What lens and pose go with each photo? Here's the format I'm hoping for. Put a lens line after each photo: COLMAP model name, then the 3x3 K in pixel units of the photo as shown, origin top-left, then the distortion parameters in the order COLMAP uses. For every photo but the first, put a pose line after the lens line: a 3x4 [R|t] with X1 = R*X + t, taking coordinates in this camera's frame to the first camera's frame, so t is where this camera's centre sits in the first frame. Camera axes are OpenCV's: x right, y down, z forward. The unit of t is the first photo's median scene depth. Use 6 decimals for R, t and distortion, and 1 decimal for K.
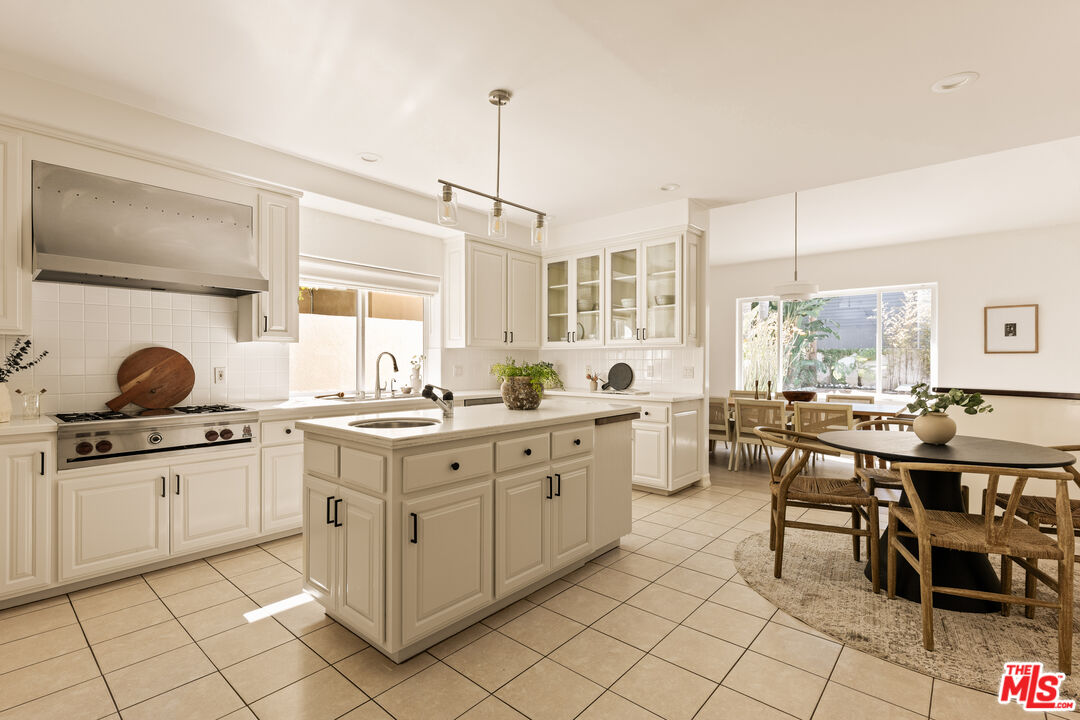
lens RADIAL K [[494.0, 0, 541.7], [0, 494.0, 360.4], [0, 0, 1]] dist [0.015675, -0.001070]
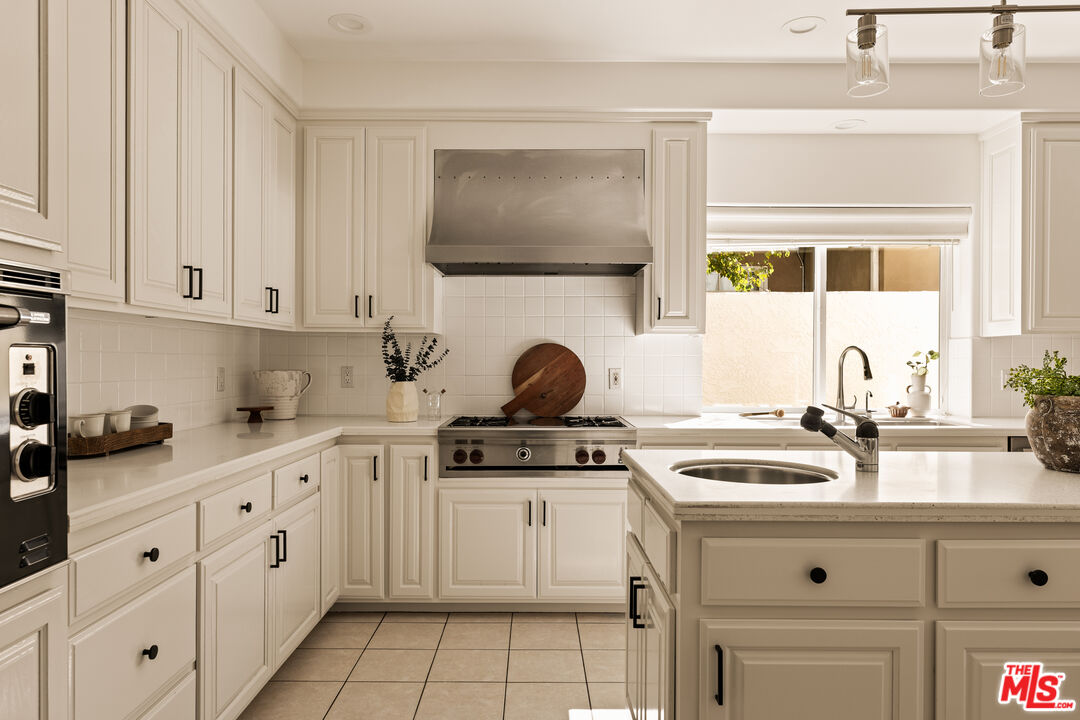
lens RADIAL K [[709.2, 0, 540.7], [0, 709.2, 361.7], [0, 0, 1]] dist [0.015736, -0.001066]
pose [[0.662277, 0.003696, -0.749250, 0.118079], [-0.001919, 0.999993, 0.003236, 0.000368], [0.749256, -0.000705, 0.662280, 0.223926]]
